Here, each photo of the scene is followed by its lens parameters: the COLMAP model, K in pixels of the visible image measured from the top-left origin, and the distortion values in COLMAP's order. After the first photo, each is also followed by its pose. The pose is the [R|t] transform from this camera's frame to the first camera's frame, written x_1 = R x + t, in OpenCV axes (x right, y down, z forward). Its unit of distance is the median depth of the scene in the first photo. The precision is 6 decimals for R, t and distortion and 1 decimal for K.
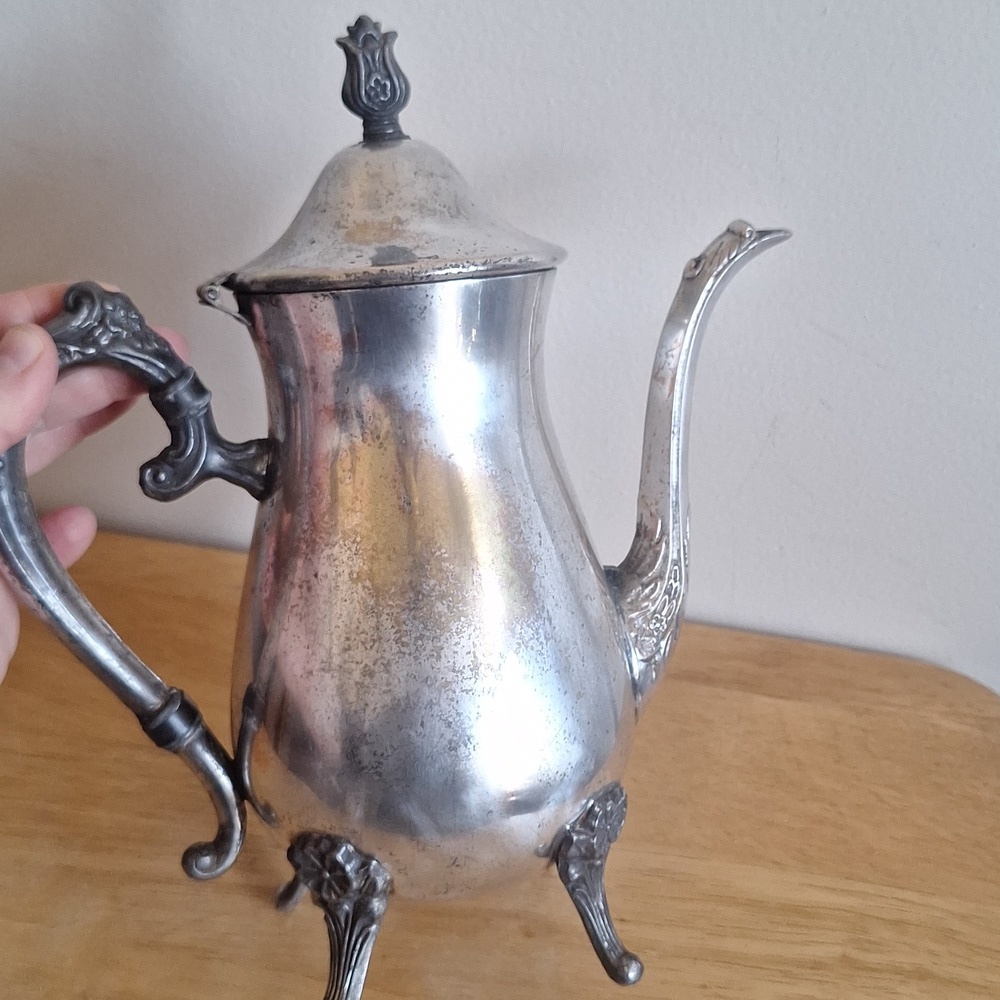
lens RADIAL K [[1568.3, 0, 500.0], [0, 1568.3, 500.0], [0, 0, 1]] dist [0.225806, -0.599645]
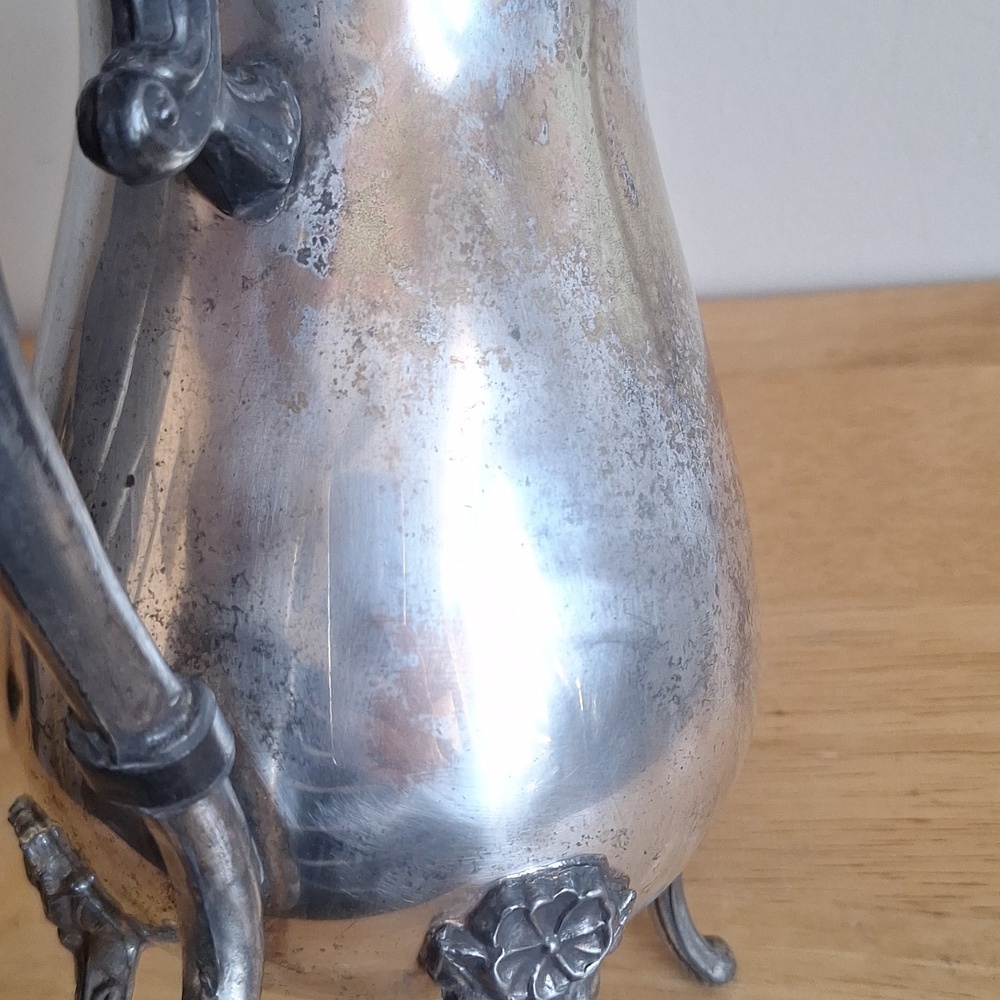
lens RADIAL K [[1568.3, 0, 500.0], [0, 1568.3, 500.0], [0, 0, 1]] dist [0.225806, -0.599645]
pose [[0.554951, -0.098514, 0.826029, -0.531436], [0.137290, 0.990193, 0.025856, 0.086484], [-0.820476, 0.099057, 0.563034, 0.747727]]
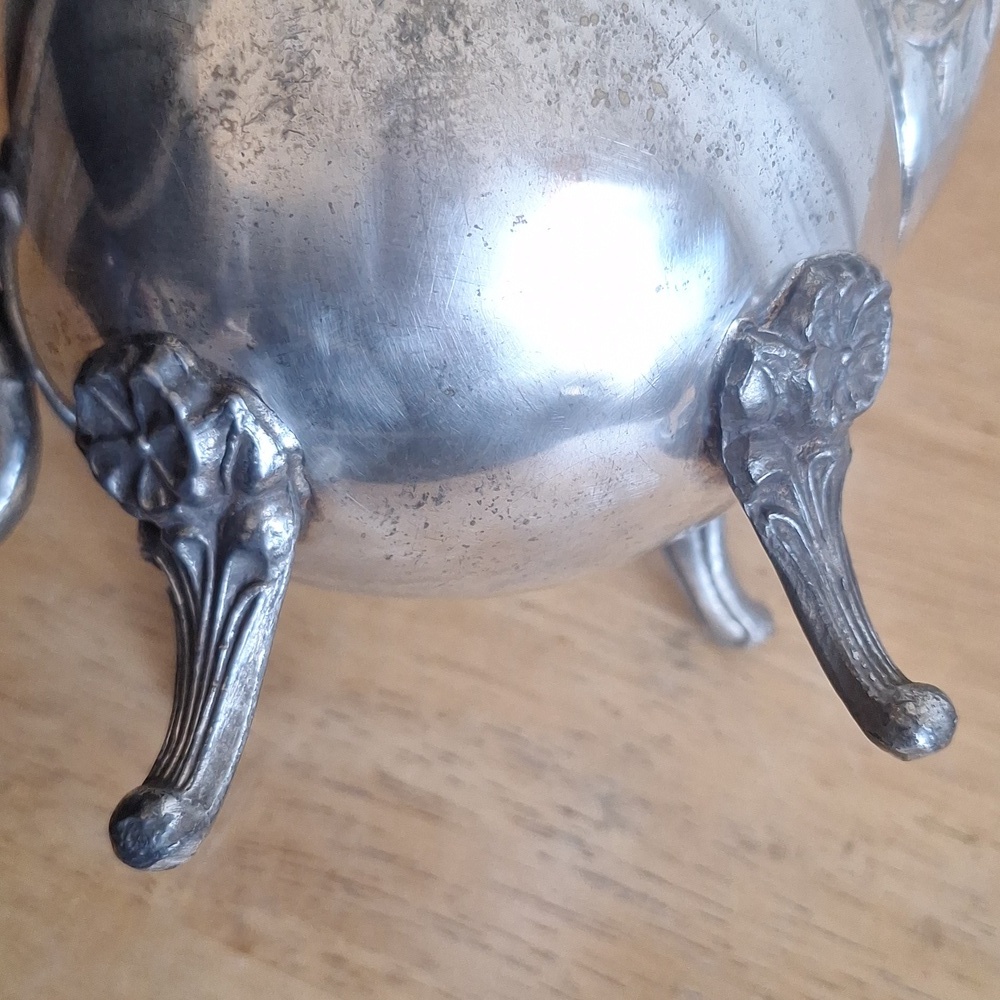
lens RADIAL K [[1568.3, 0, 500.0], [0, 1568.3, 500.0], [0, 0, 1]] dist [0.225806, -0.599645]
pose [[0.988106, -0.048273, -0.146000, 0.041790], [0.027876, 0.989948, -0.138655, 0.319989], [0.151226, 0.132936, 0.979520, 0.639414]]
